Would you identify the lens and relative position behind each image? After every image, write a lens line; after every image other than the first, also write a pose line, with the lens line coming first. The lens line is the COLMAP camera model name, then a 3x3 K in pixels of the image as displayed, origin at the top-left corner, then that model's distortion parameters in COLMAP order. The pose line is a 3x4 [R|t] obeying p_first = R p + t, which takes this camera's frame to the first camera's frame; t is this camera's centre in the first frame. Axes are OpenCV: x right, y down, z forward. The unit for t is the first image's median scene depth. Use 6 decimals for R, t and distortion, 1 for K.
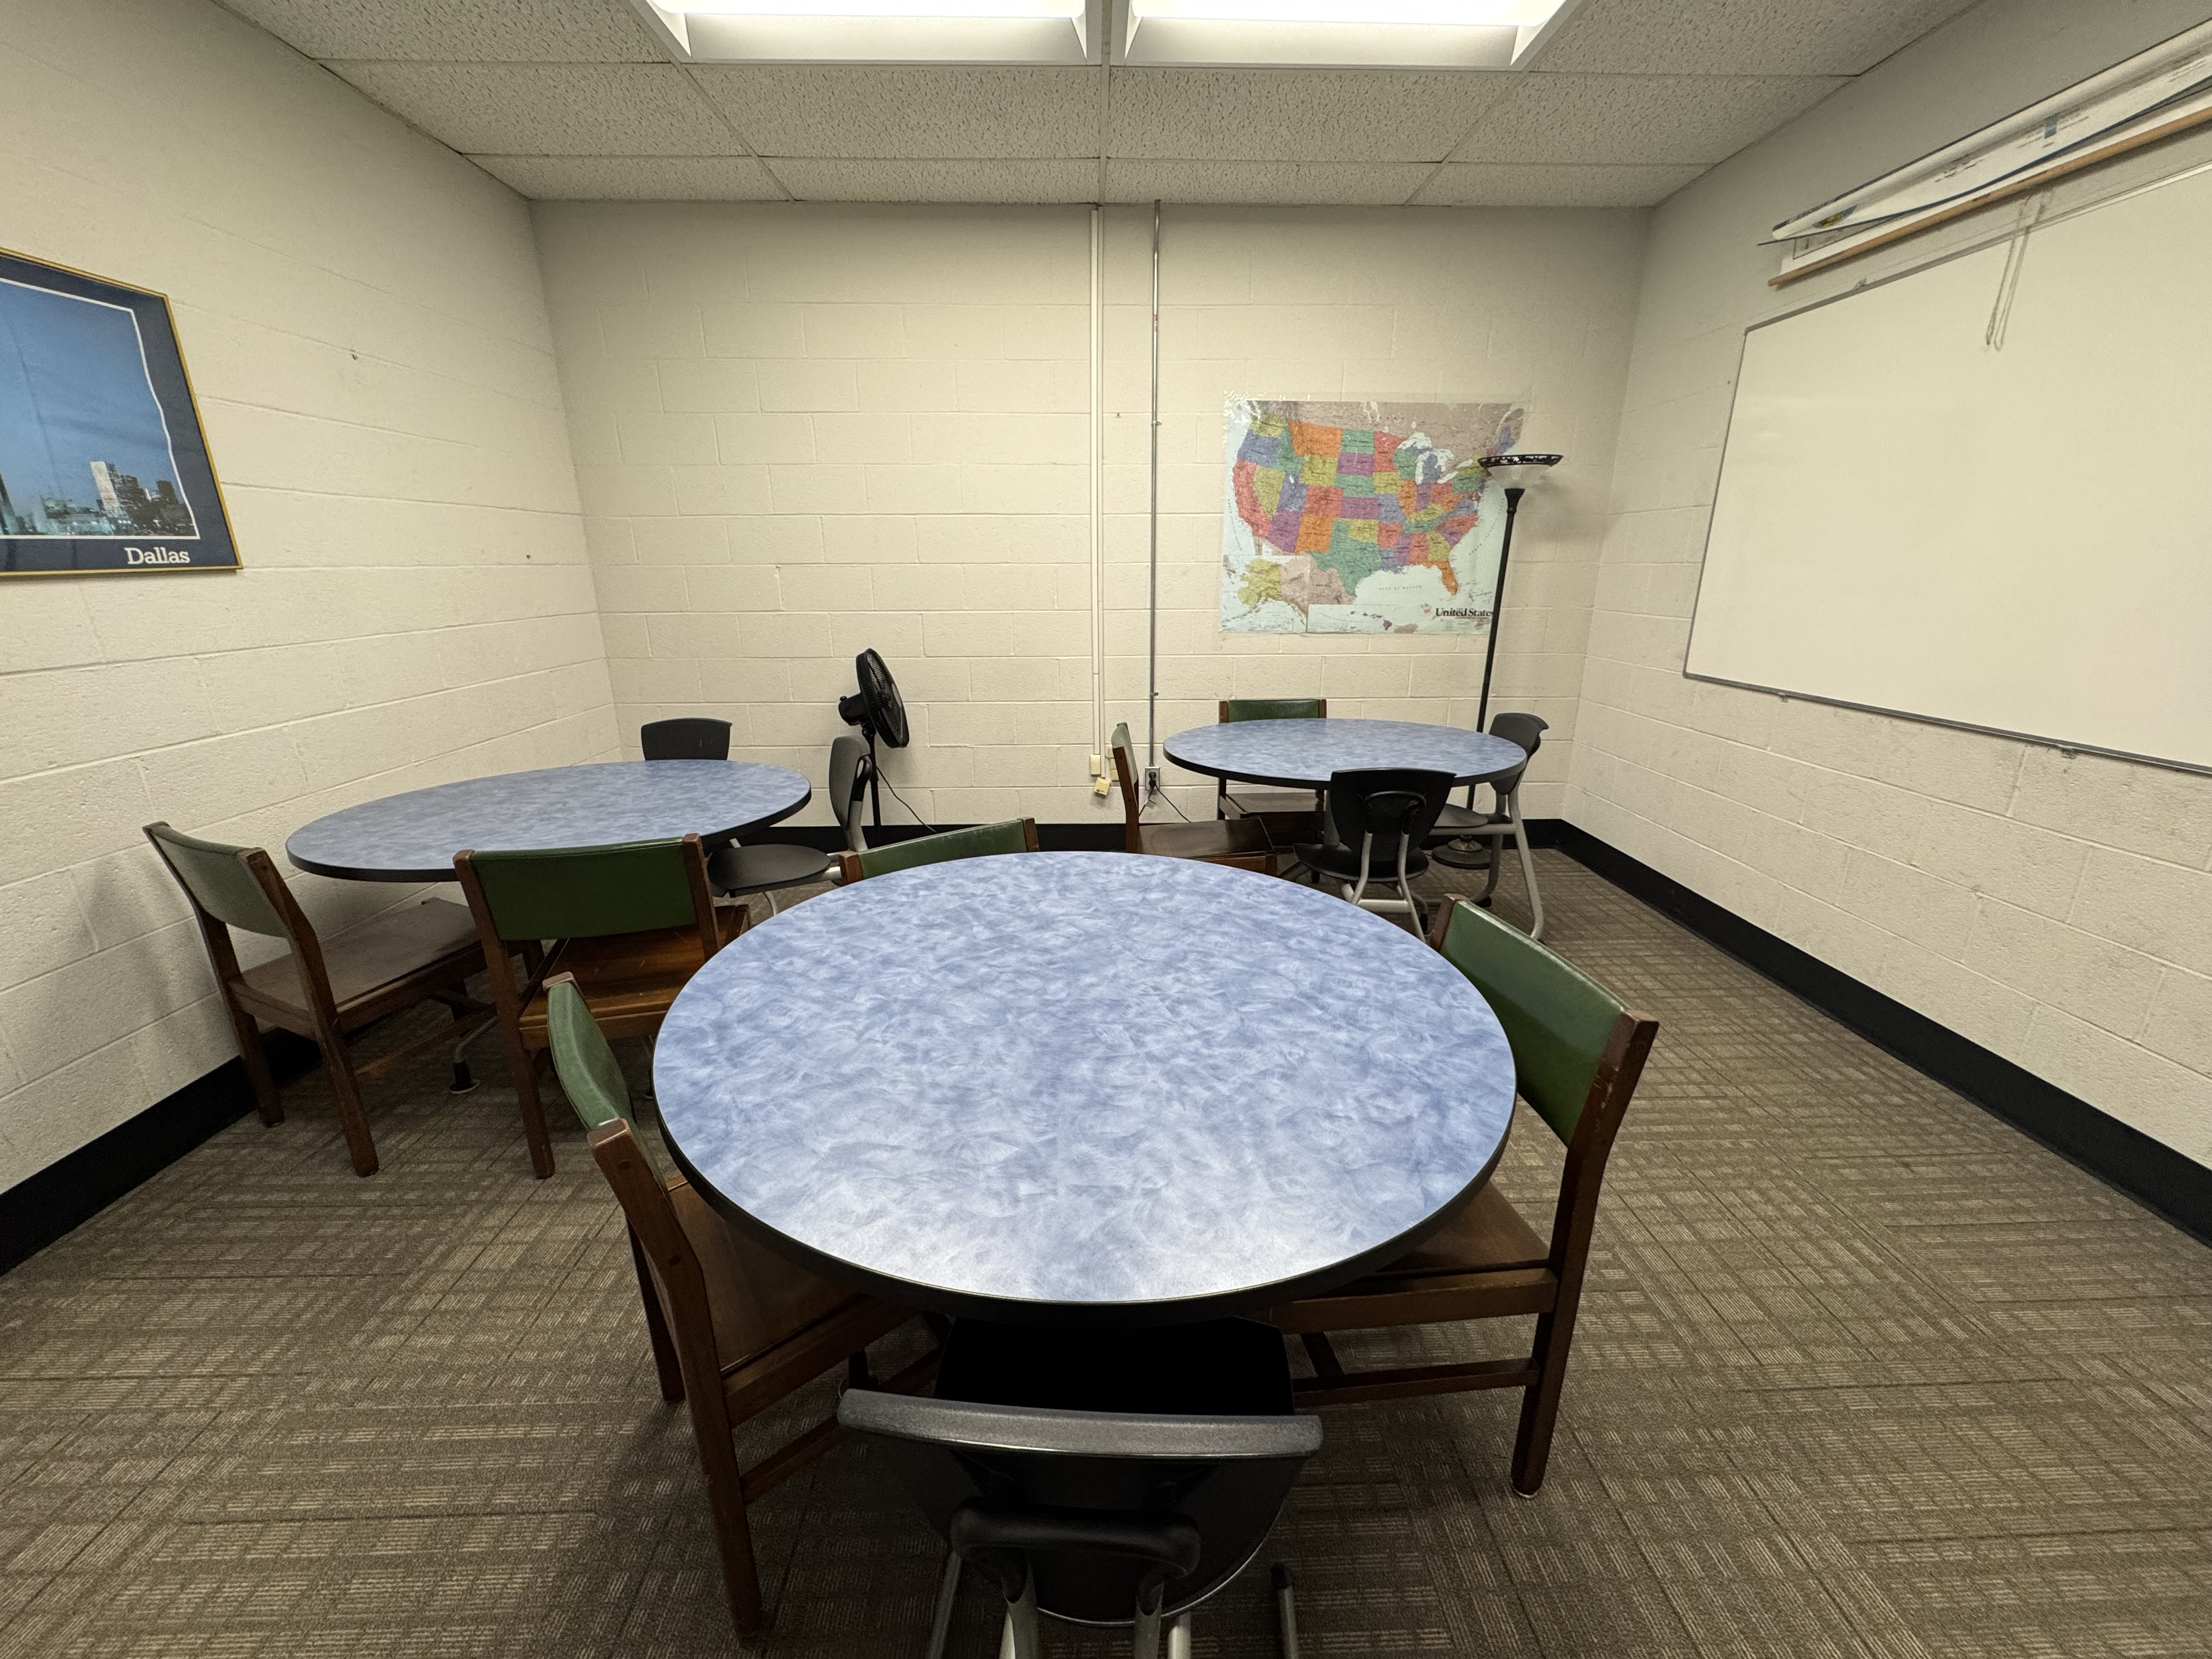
lens RADIAL K [[876.3, 0, 1108.0], [0, 876.3, 823.3], [0, 0, 1]] dist [-0.002924, -0.000154]
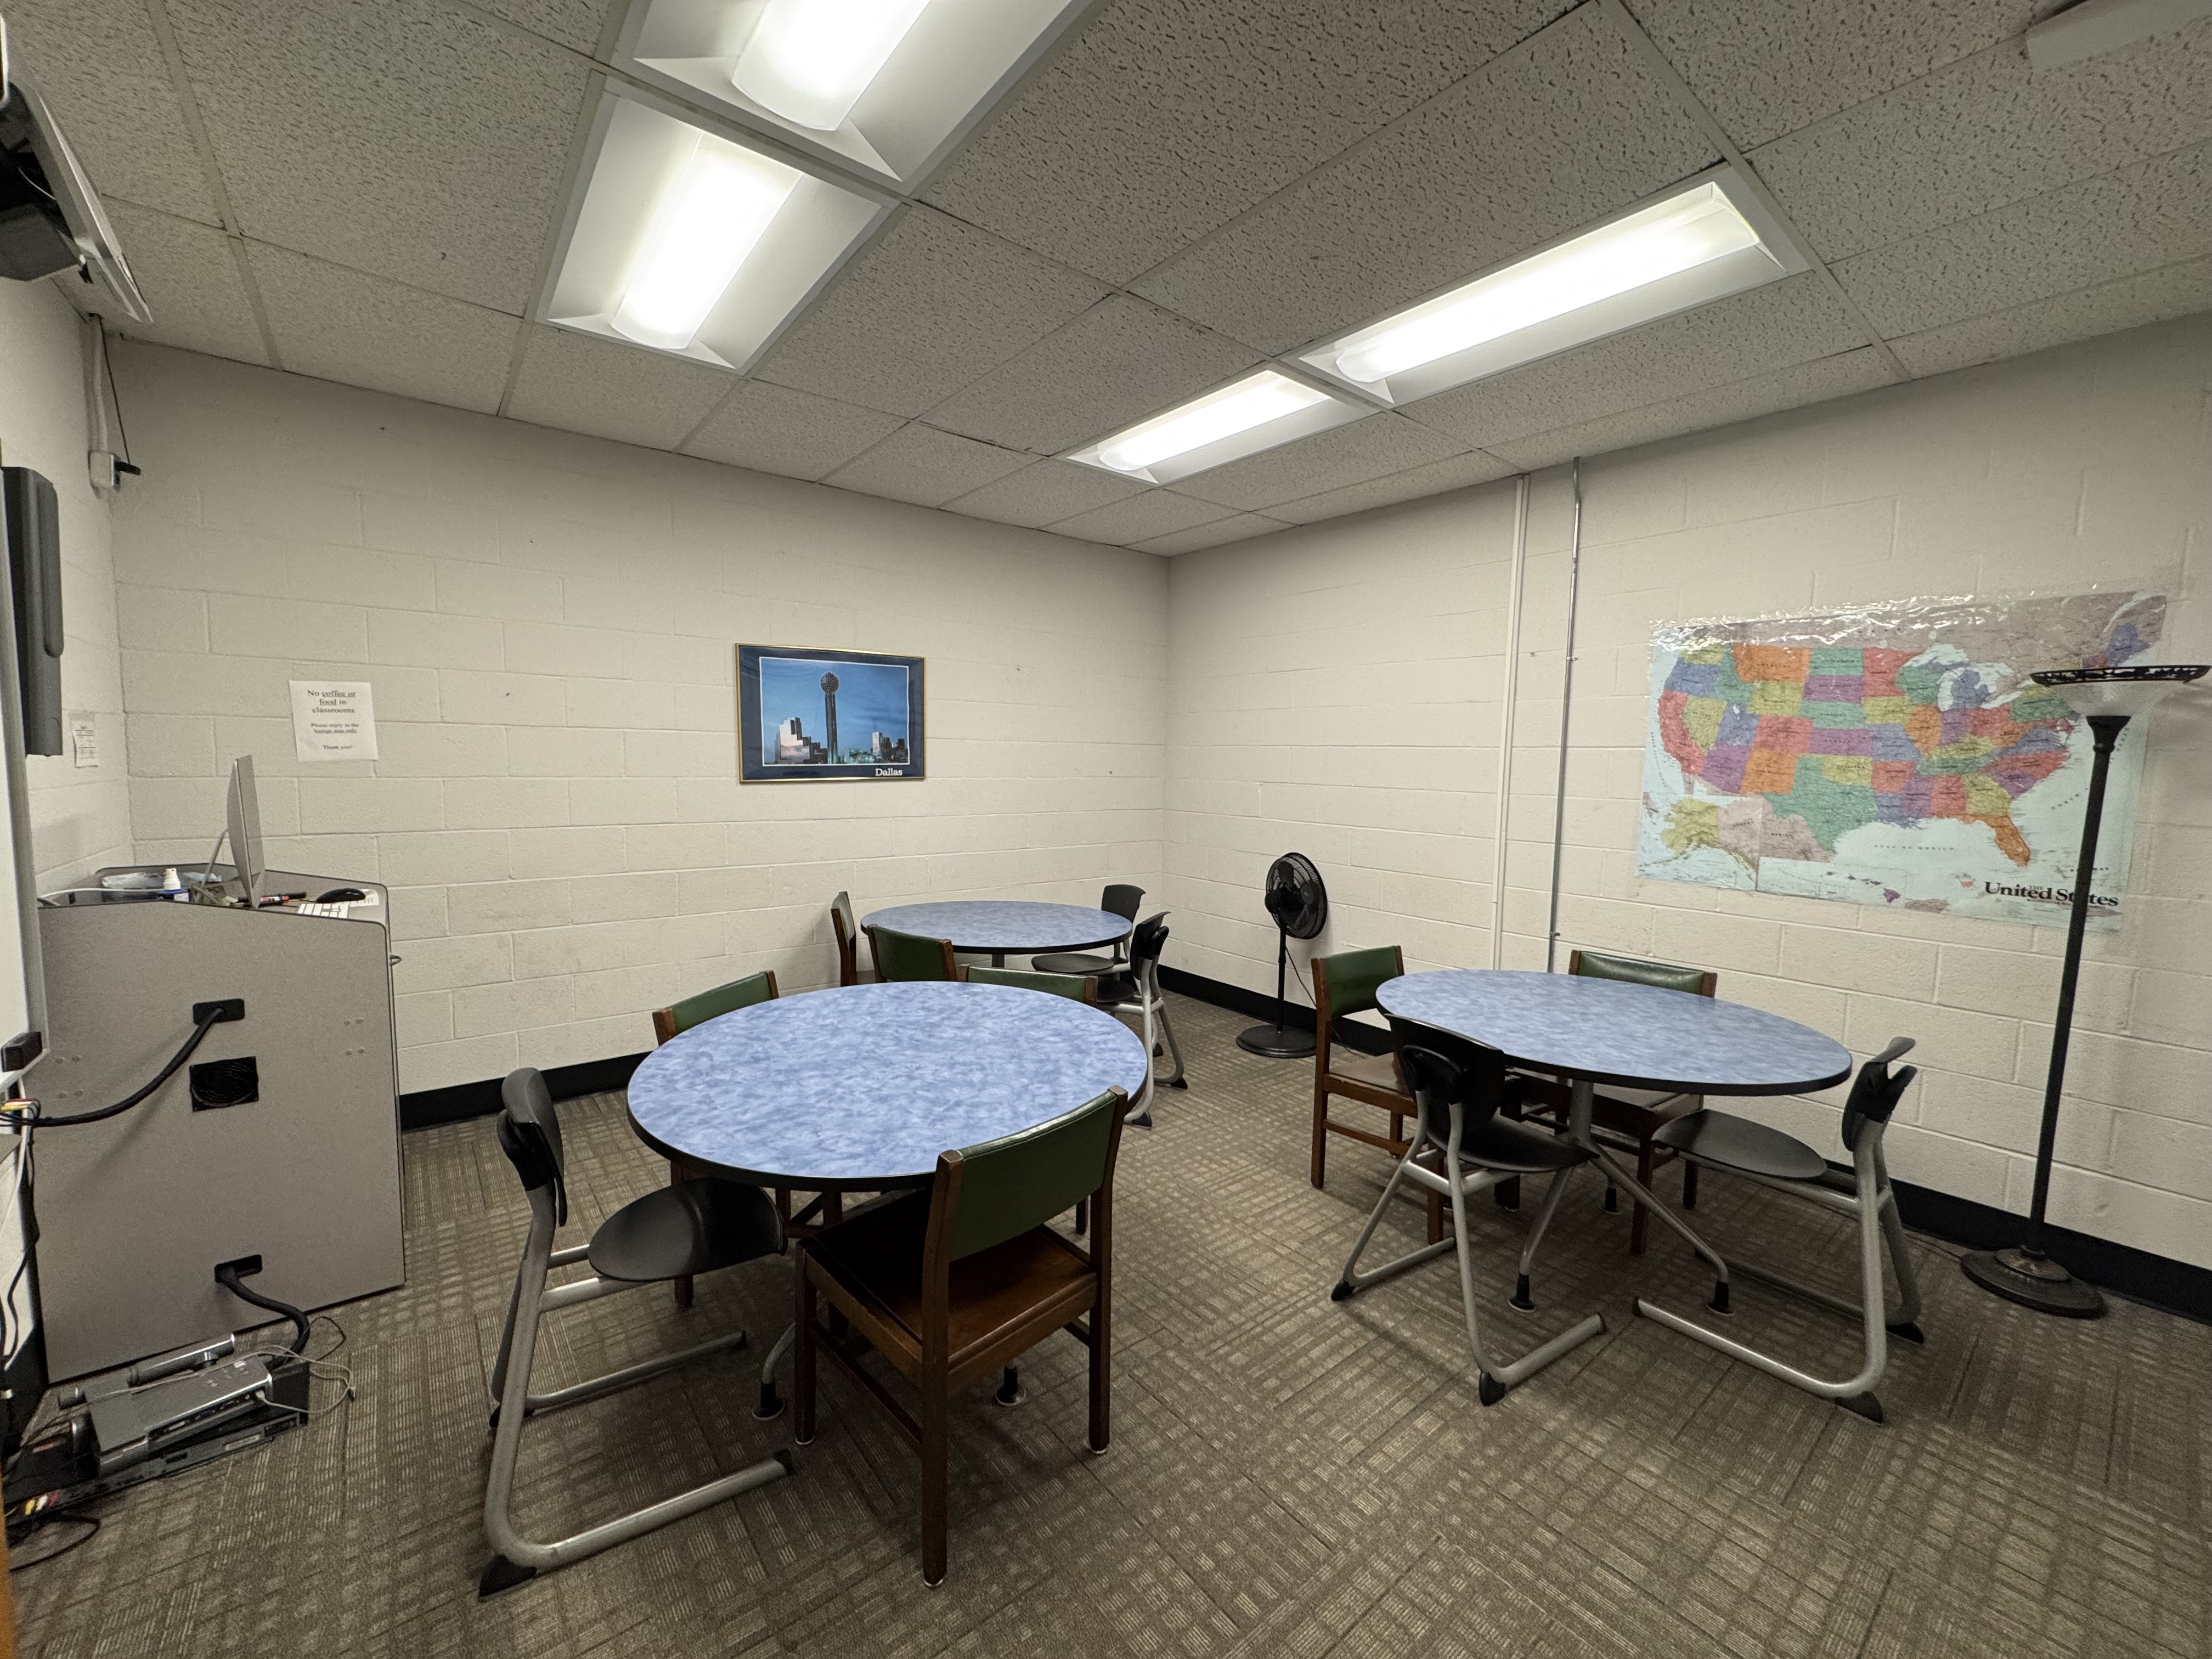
lens RADIAL K [[876.3, 0, 1115.1], [0, 876.3, 823.2], [0, 0, 1]] dist [-0.002924, -0.000154]
pose [[0.610694, 0.075544, -0.788255, 0.579182], [-0.248006, 0.963605, -0.099792, -0.063958], [0.752028, 0.256435, 0.607203, 0.081954]]
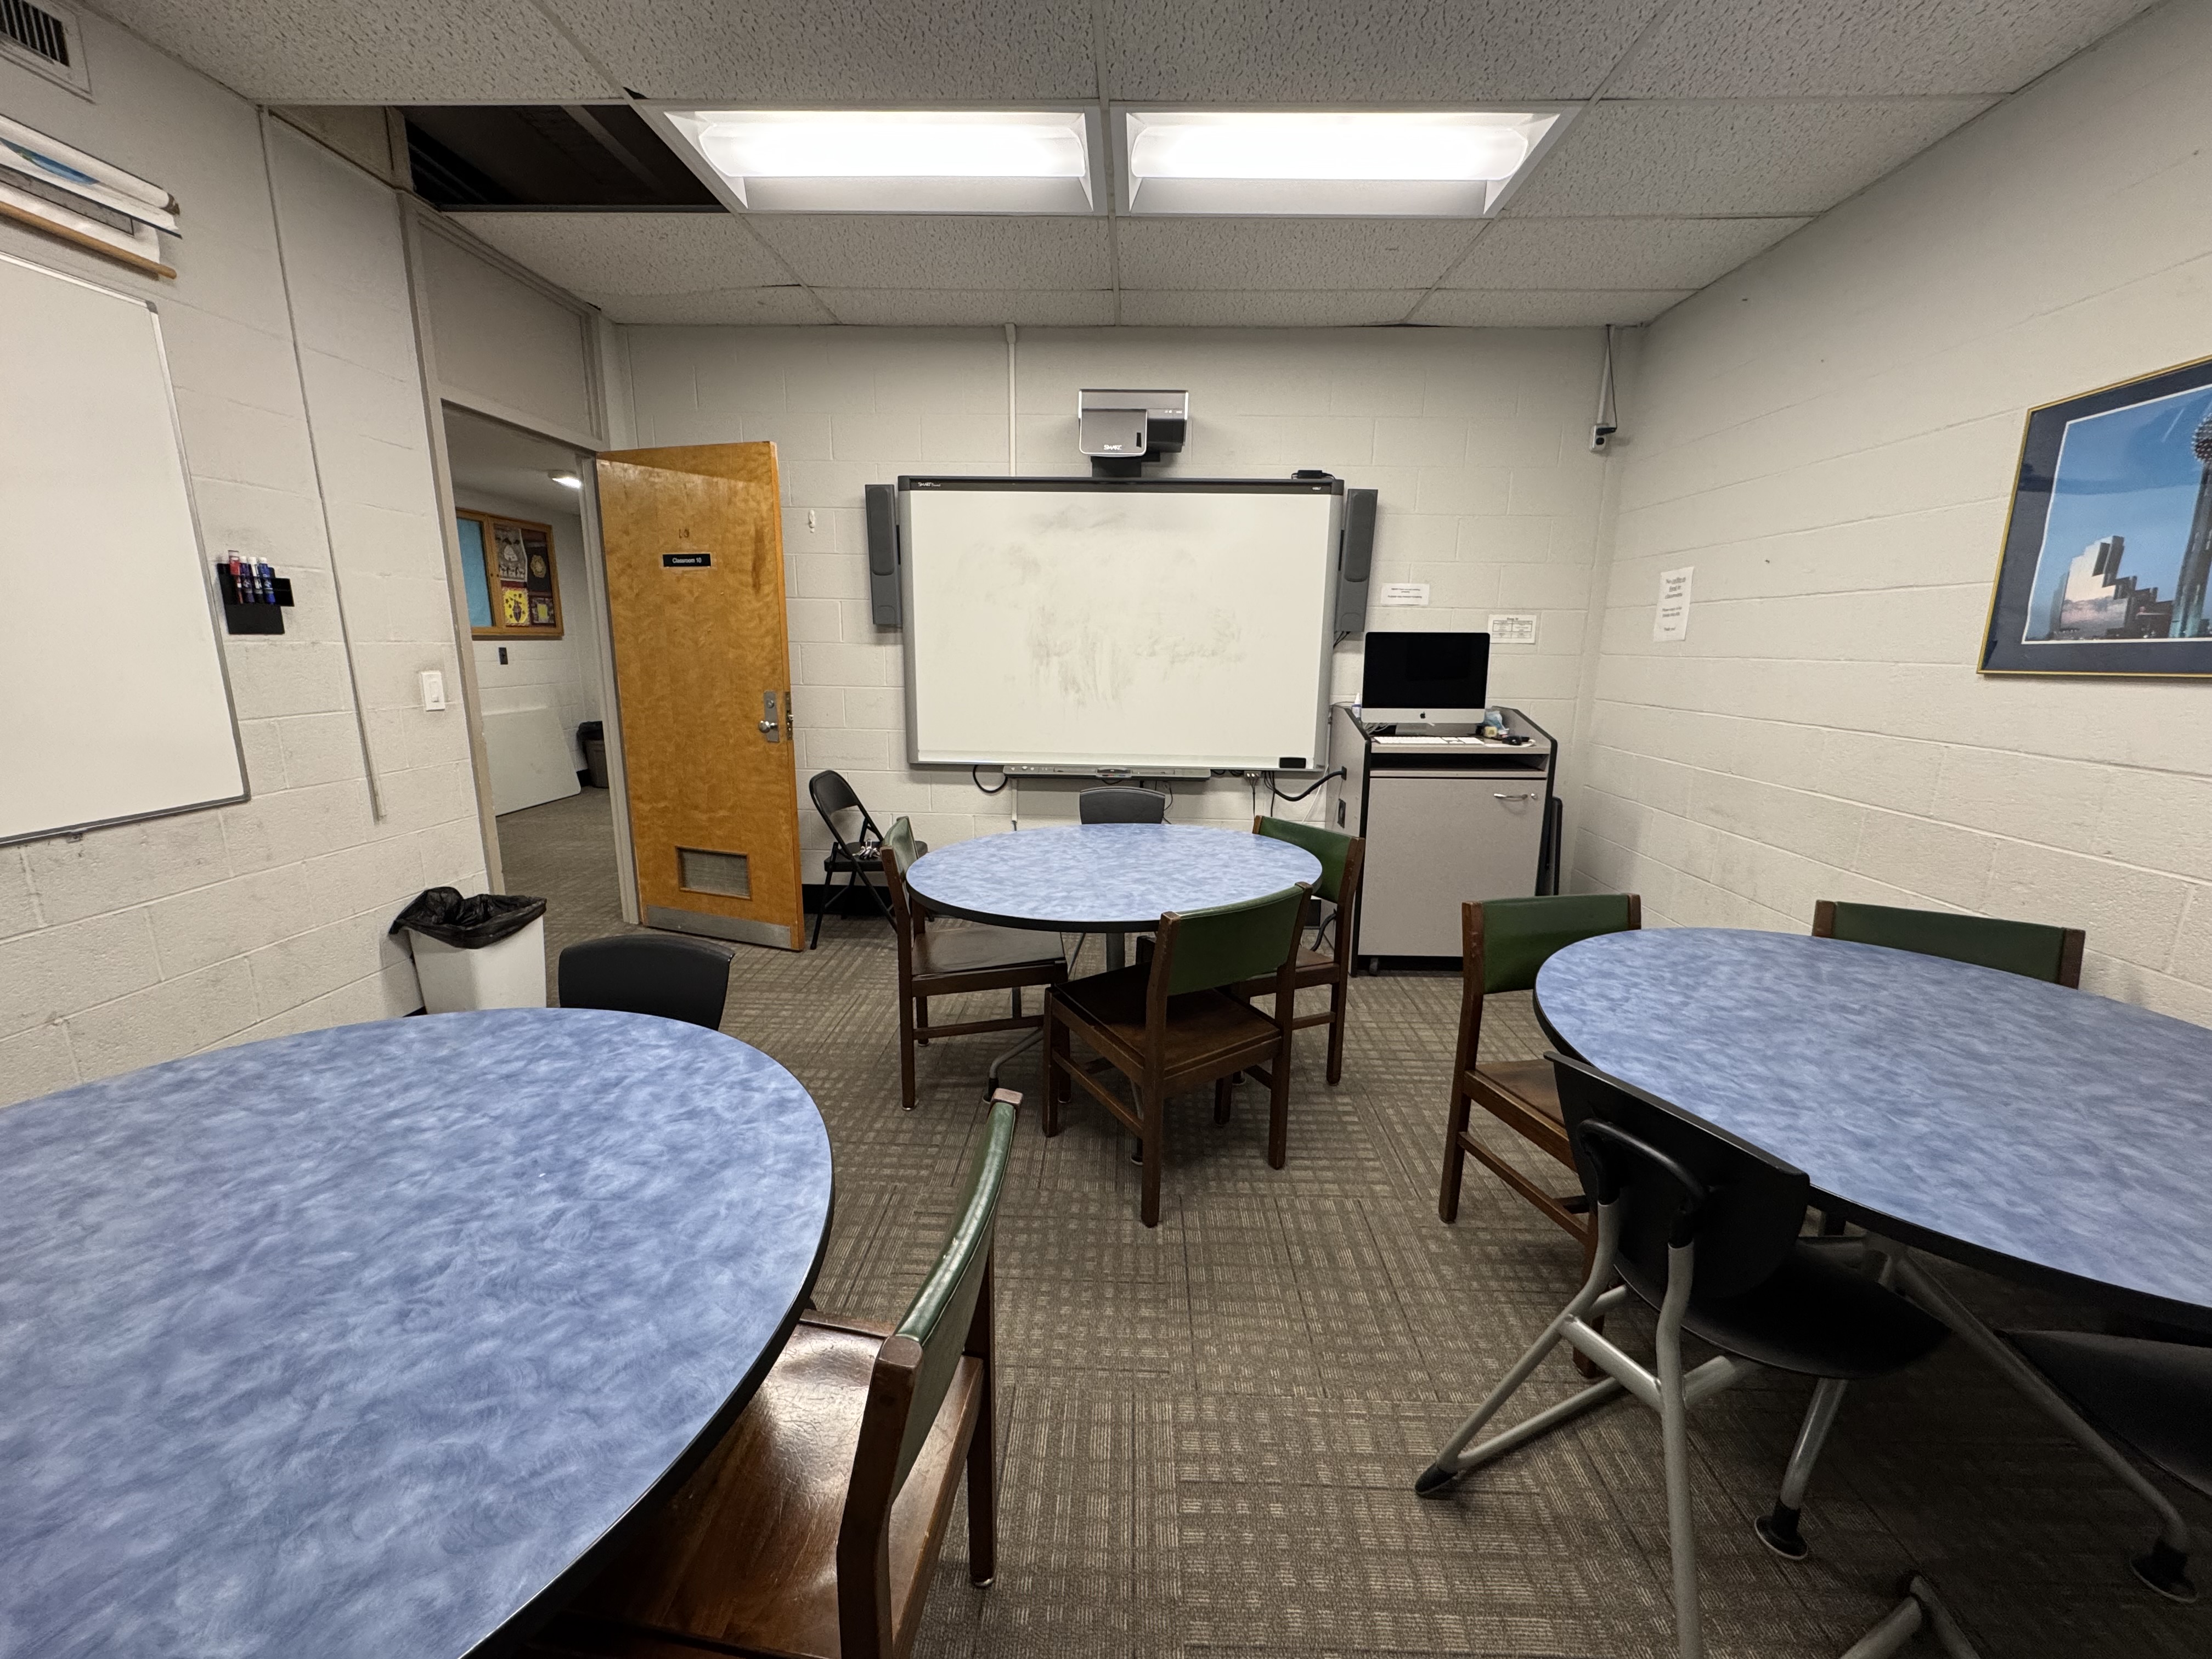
lens RADIAL K [[876.3, 0, 1102.9], [0, 876.3, 825.4], [0, 0, 1]] dist [-0.002924, -0.000154]
pose [[-0.998015, -0.023187, 0.058552, -0.043549], [0.007608, 0.878552, 0.477586, -0.323639], [-0.062515, 0.477083, -0.876632, 1.059374]]
